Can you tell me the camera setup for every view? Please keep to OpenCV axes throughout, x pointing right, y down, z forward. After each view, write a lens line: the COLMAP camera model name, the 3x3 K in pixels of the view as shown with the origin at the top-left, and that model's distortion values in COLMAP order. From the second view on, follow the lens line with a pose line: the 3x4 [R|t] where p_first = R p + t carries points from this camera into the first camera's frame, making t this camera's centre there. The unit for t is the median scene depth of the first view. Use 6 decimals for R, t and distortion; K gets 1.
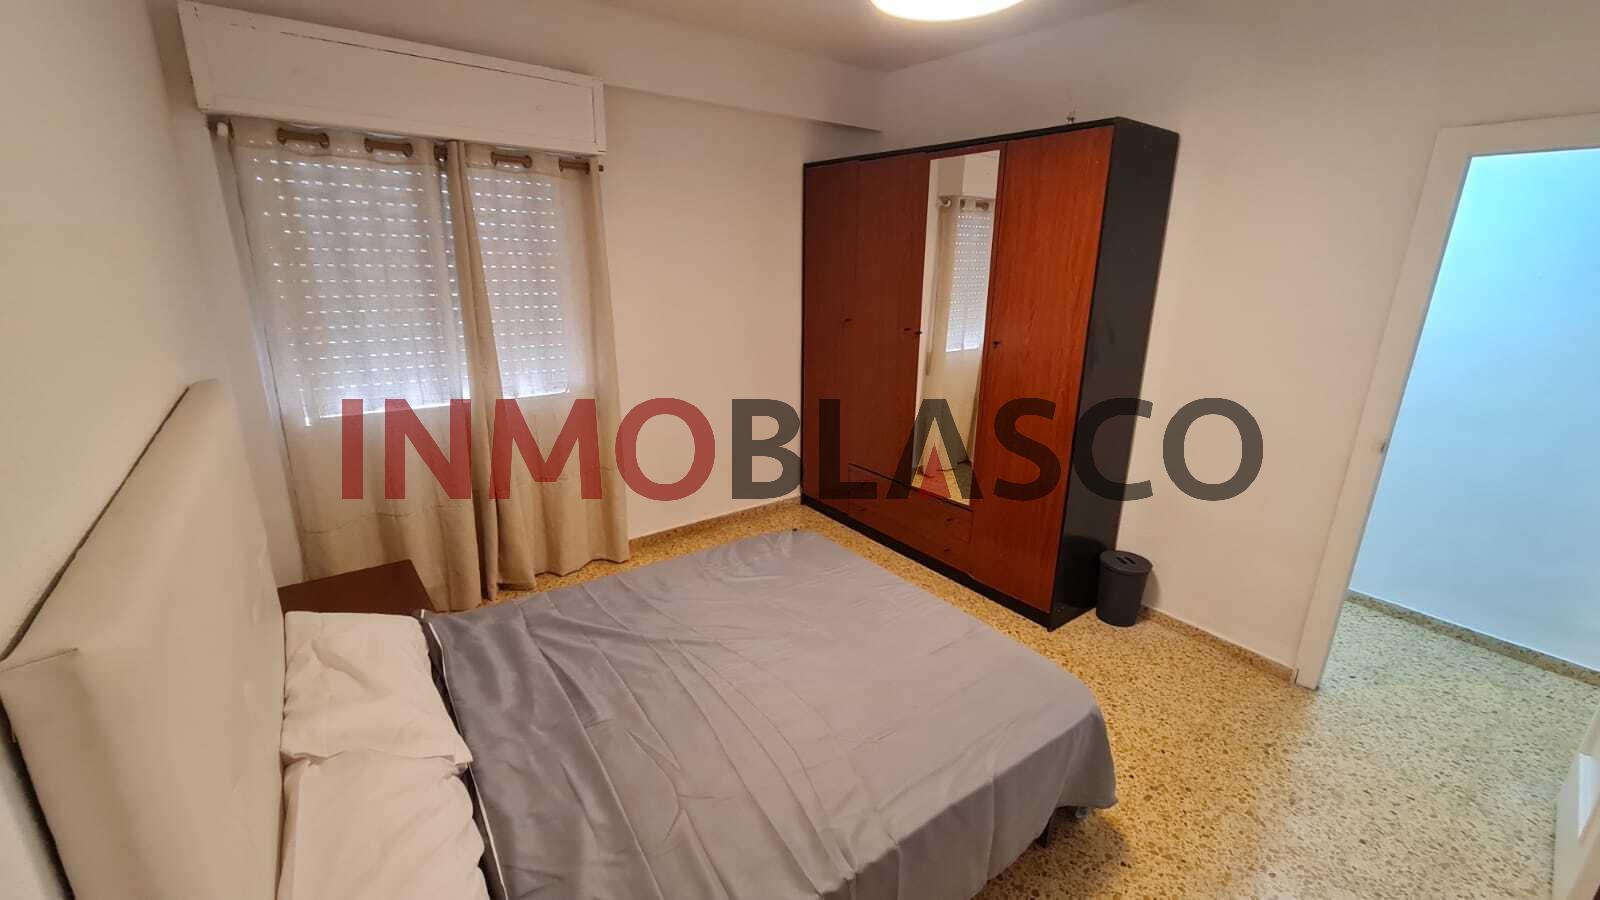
lens RADIAL K [[653.0, 0, 803.0], [0, 653.0, 443.3], [0, 0, 1]] dist [-0.003933, -0.000201]
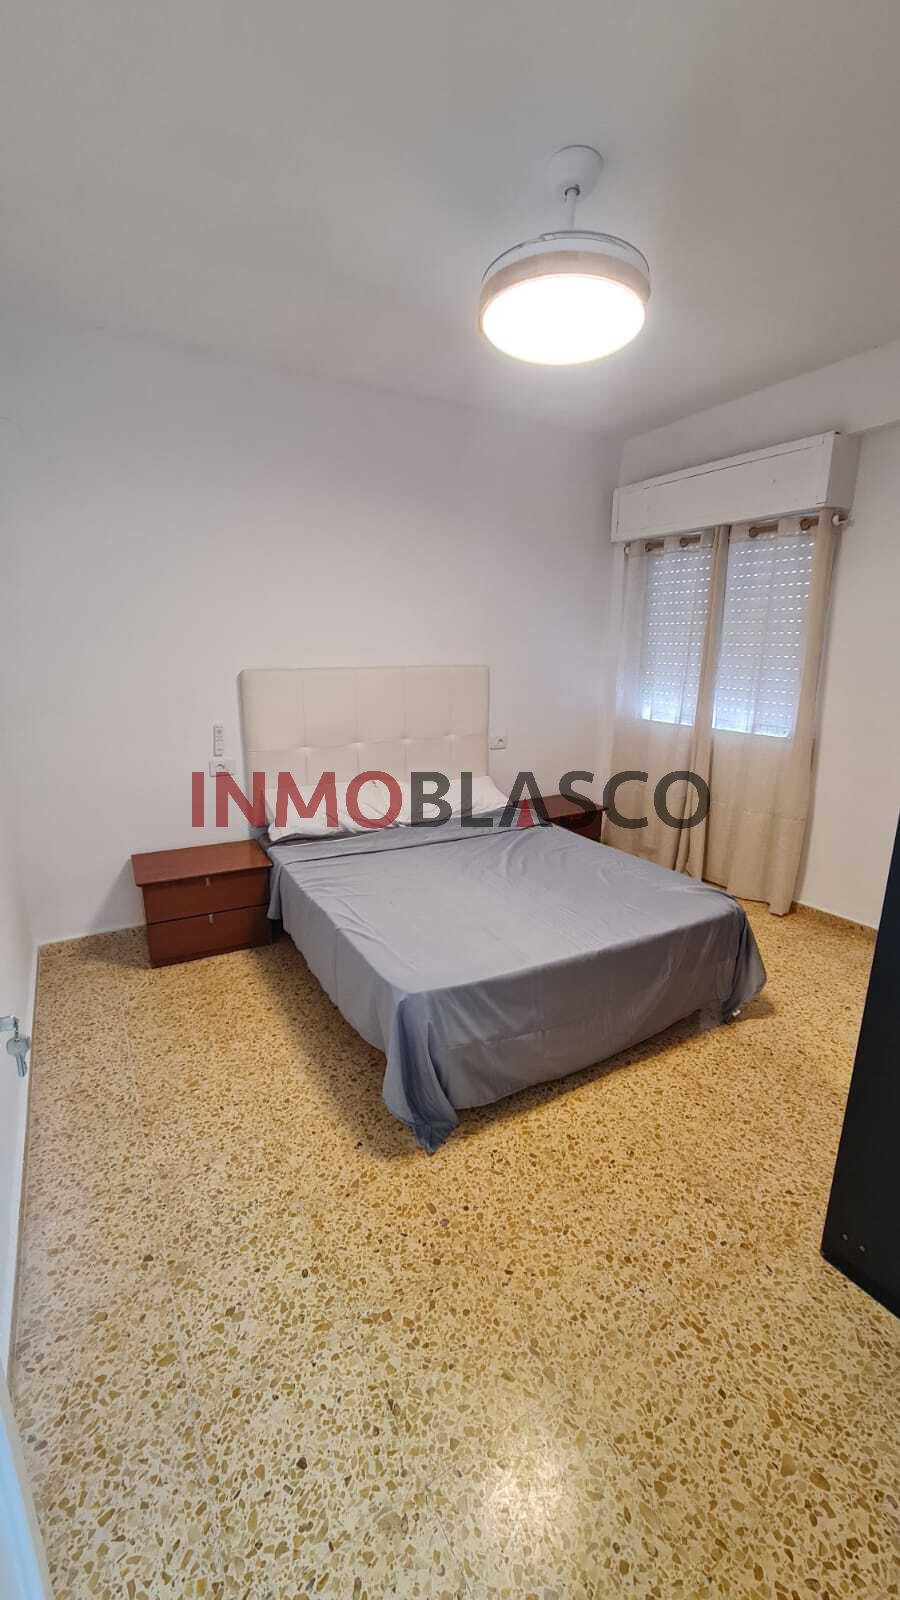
lens RADIAL K [[653.0, 0, 452.7], [0, 653.0, 805.3], [0, 0, 1]] dist [-0.003933, -0.000201]
pose [[-0.119237, 0.213739, -0.969587, 0.931906], [-0.277005, 0.930615, 0.239213, -0.099476], [0.953441, 0.297104, -0.051757, 0.705653]]
